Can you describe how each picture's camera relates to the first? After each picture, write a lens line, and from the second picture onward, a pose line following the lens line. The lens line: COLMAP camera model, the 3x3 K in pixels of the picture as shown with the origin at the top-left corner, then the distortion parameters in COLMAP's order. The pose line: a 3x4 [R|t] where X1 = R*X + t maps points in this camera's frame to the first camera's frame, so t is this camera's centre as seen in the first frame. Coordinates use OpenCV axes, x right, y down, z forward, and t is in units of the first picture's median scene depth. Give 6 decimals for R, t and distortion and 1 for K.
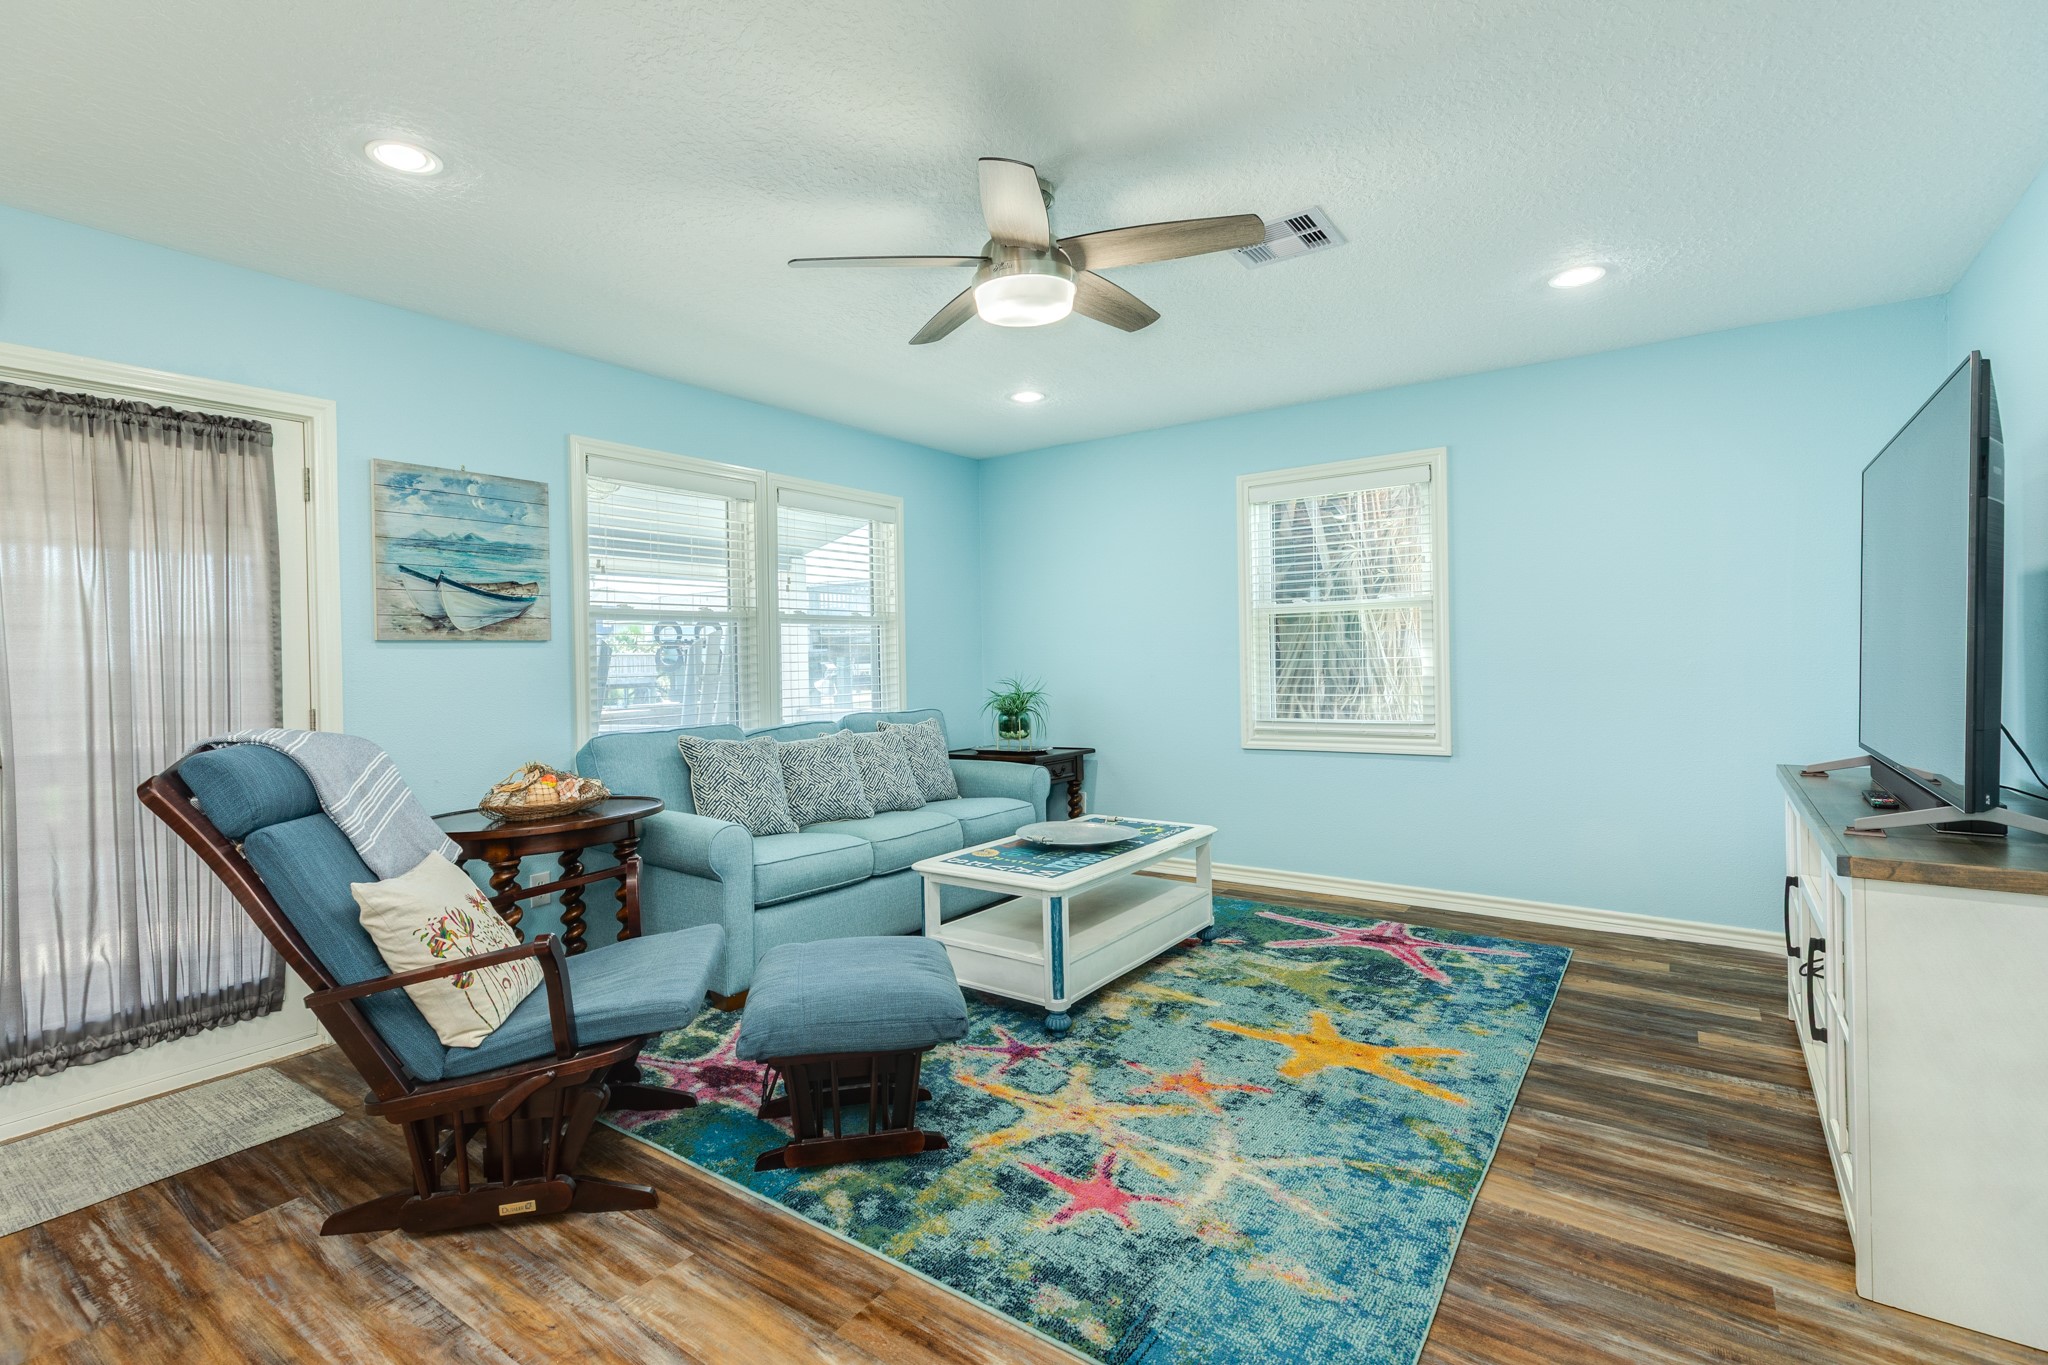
lens RADIAL K [[956.2, 0, 976.3], [0, 956.2, 655.0], [0, 0, 1]] dist [0.005296, 0.000241]
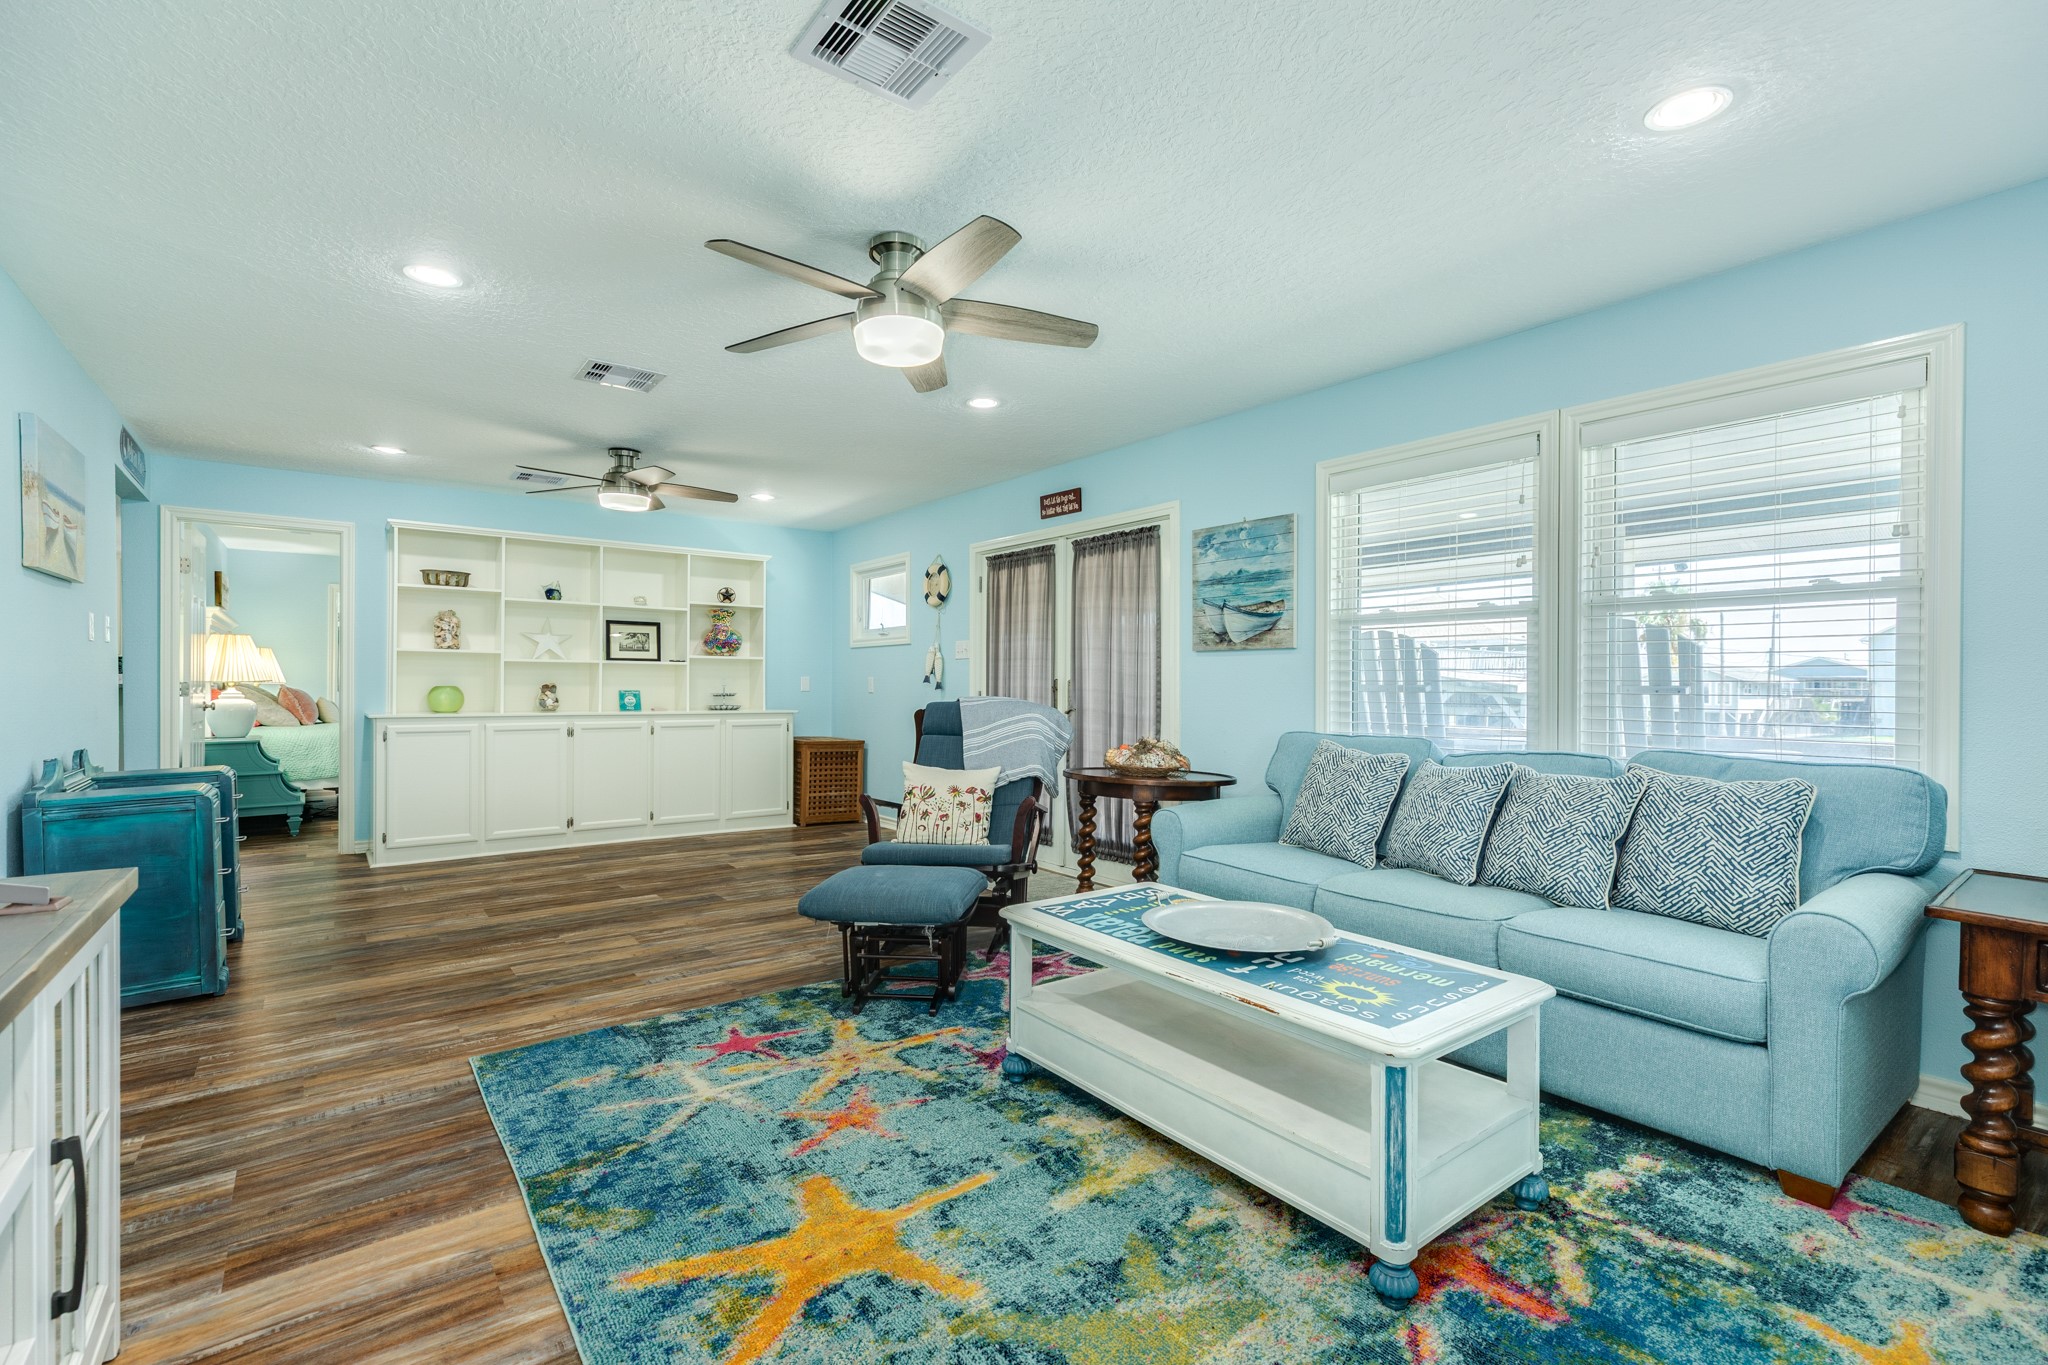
lens RADIAL K [[914.0, 0, 1024.0], [0, 914.0, 682.5], [0, 0, 1]] dist [0.001515, 0.000386]
pose [[-0.277040, 0.017595, -0.960697, 0.855396], [0.002866, 0.999843, 0.017486, 0.008589], [0.960854, 0.002091, -0.277047, 1.176153]]
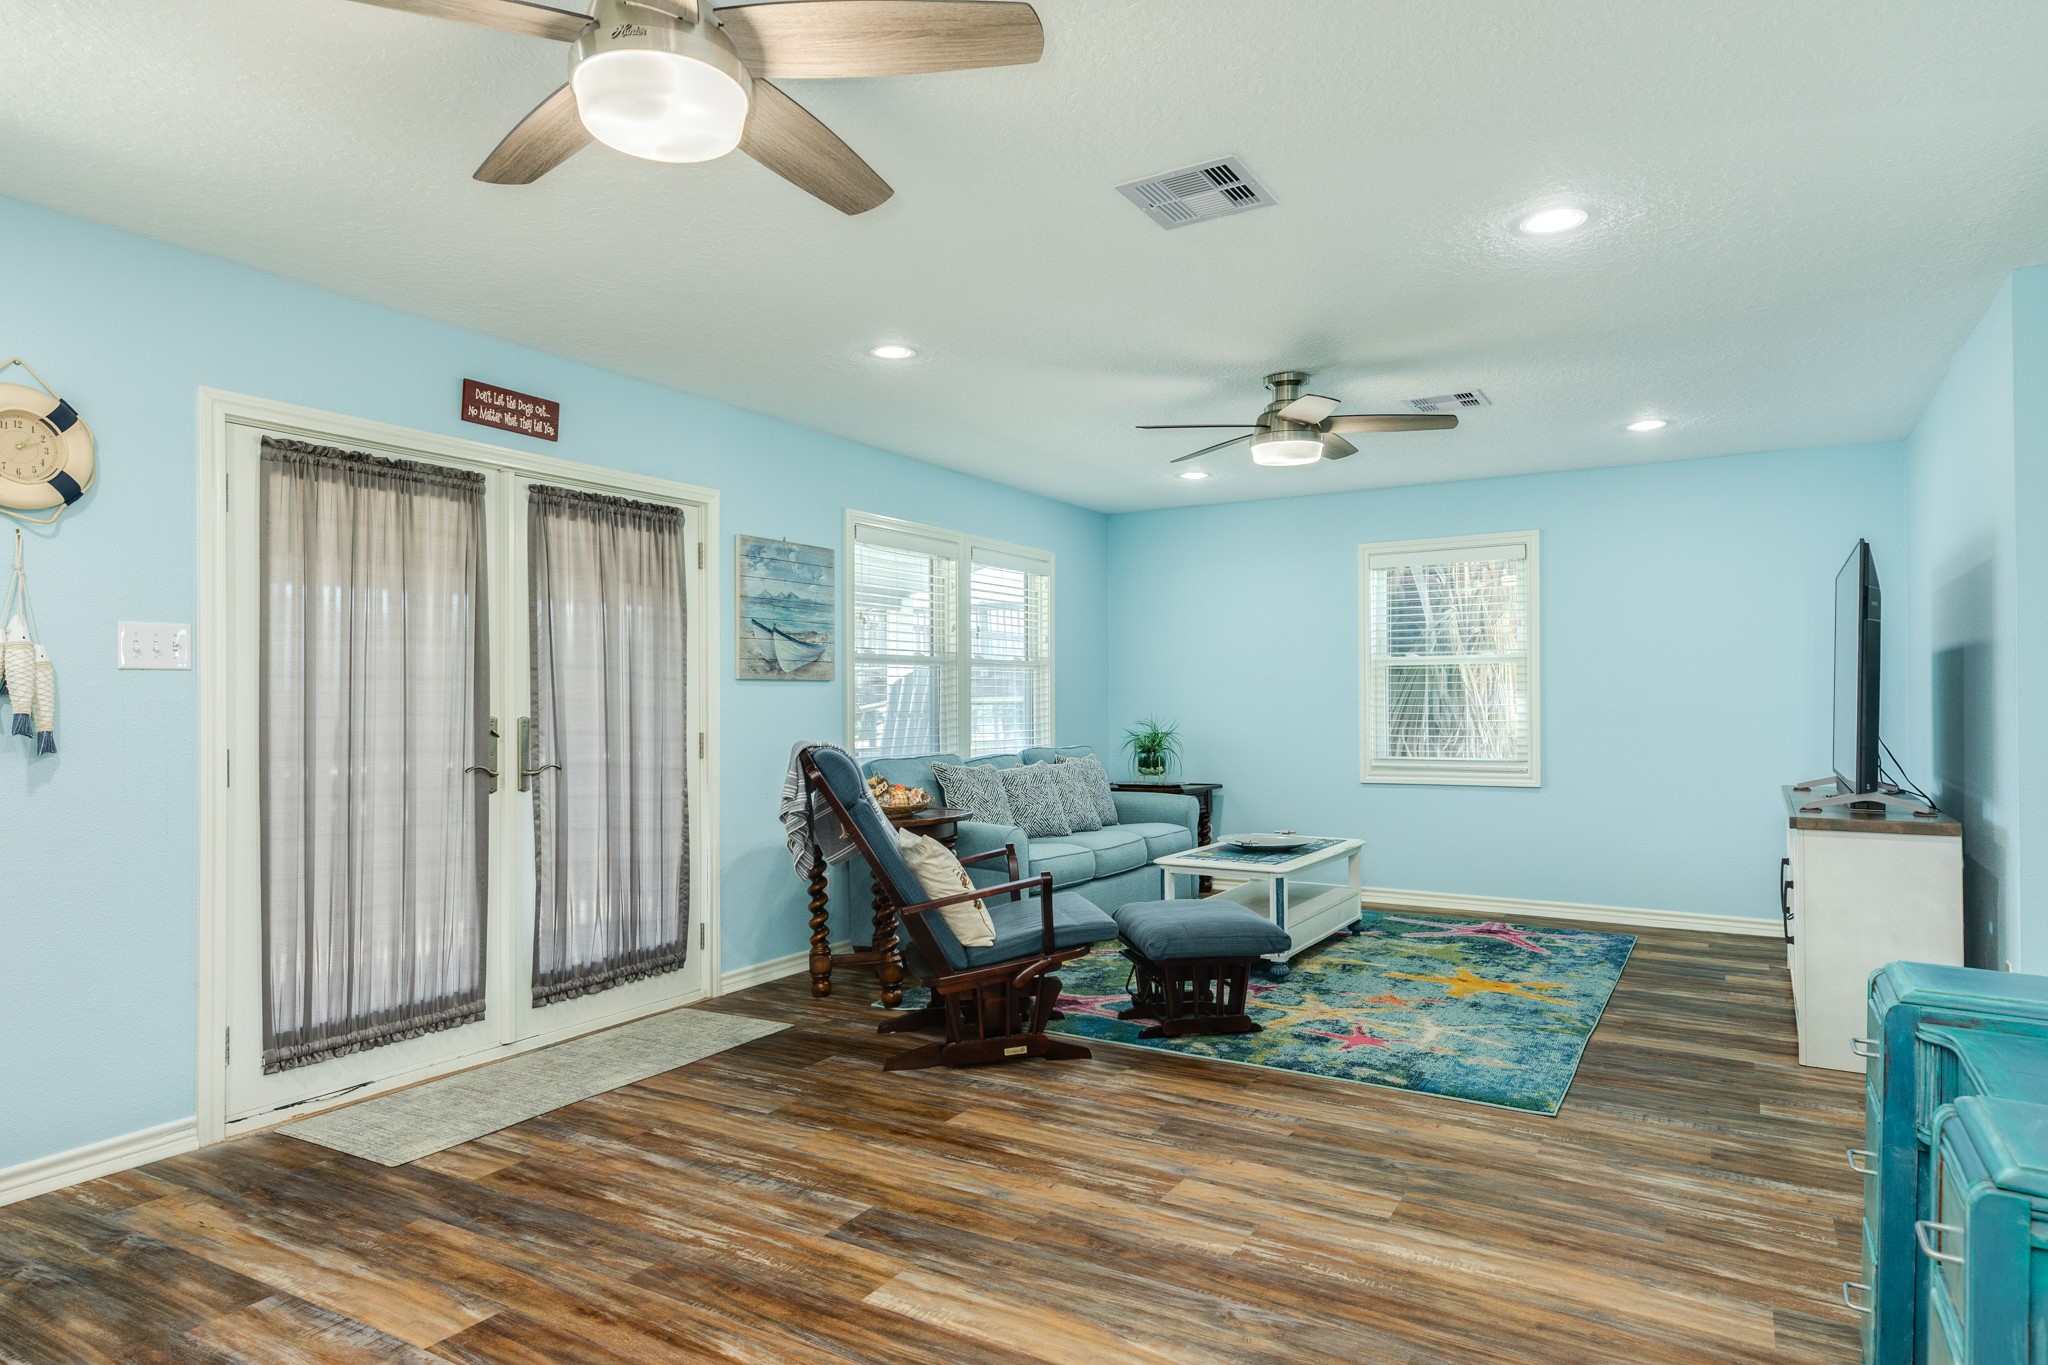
lens RADIAL K [[1199.6, 0, 1024.0], [0, 1199.6, 682.5], [0, 0, 1]] dist [0.007551, 0.002117]
pose [[0.995098, 0.015631, 0.097647, -0.419791], [-0.014325, 0.999799, -0.014059, 0.006201], [-0.097847, 0.012591, 0.995122, -0.616513]]
